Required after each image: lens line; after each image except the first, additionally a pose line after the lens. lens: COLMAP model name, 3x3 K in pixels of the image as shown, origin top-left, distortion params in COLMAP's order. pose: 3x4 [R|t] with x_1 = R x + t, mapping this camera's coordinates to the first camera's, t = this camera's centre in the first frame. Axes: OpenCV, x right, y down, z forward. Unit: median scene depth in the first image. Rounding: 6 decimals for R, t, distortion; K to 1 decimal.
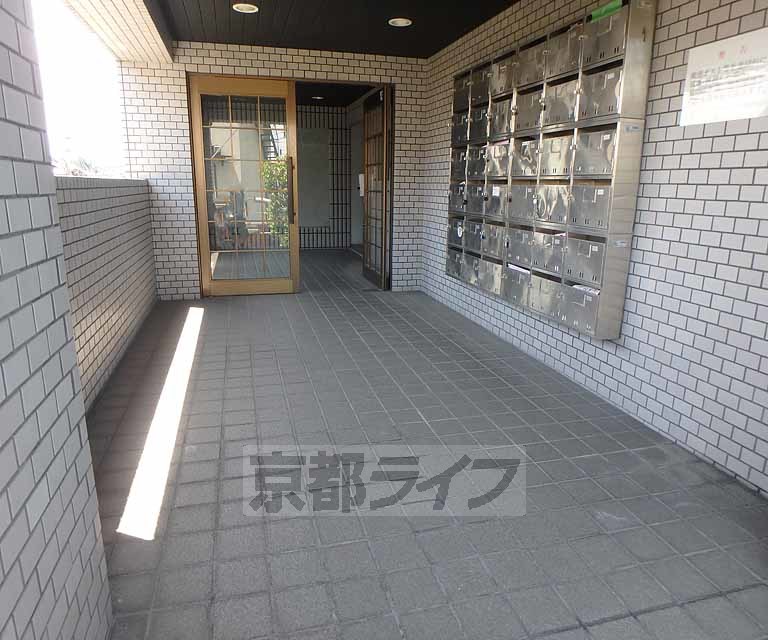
lens RADIAL K [[524.5, 0, 384.8], [0, 524.5, 321.8], [0, 0, 1]] dist [-0.040837, 0.004441]
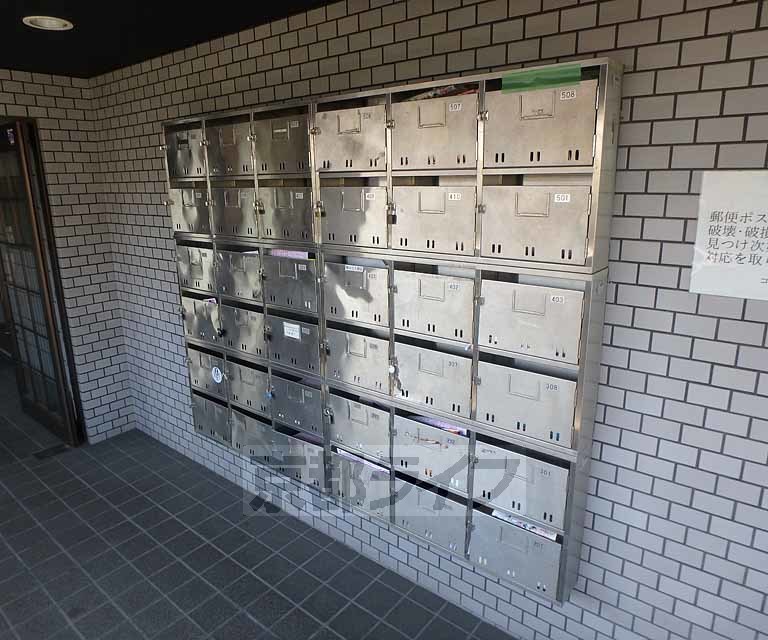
lens RADIAL K [[524.5, 0, 386.4], [0, 524.5, 314.3], [0, 0, 1]] dist [-0.040837, 0.004441]
pose [[0.804822, -0.170025, 0.568641, -0.028253], [0.173301, 0.983657, 0.048835, -0.200506], [-0.567651, 0.059242, 0.821135, 0.316402]]
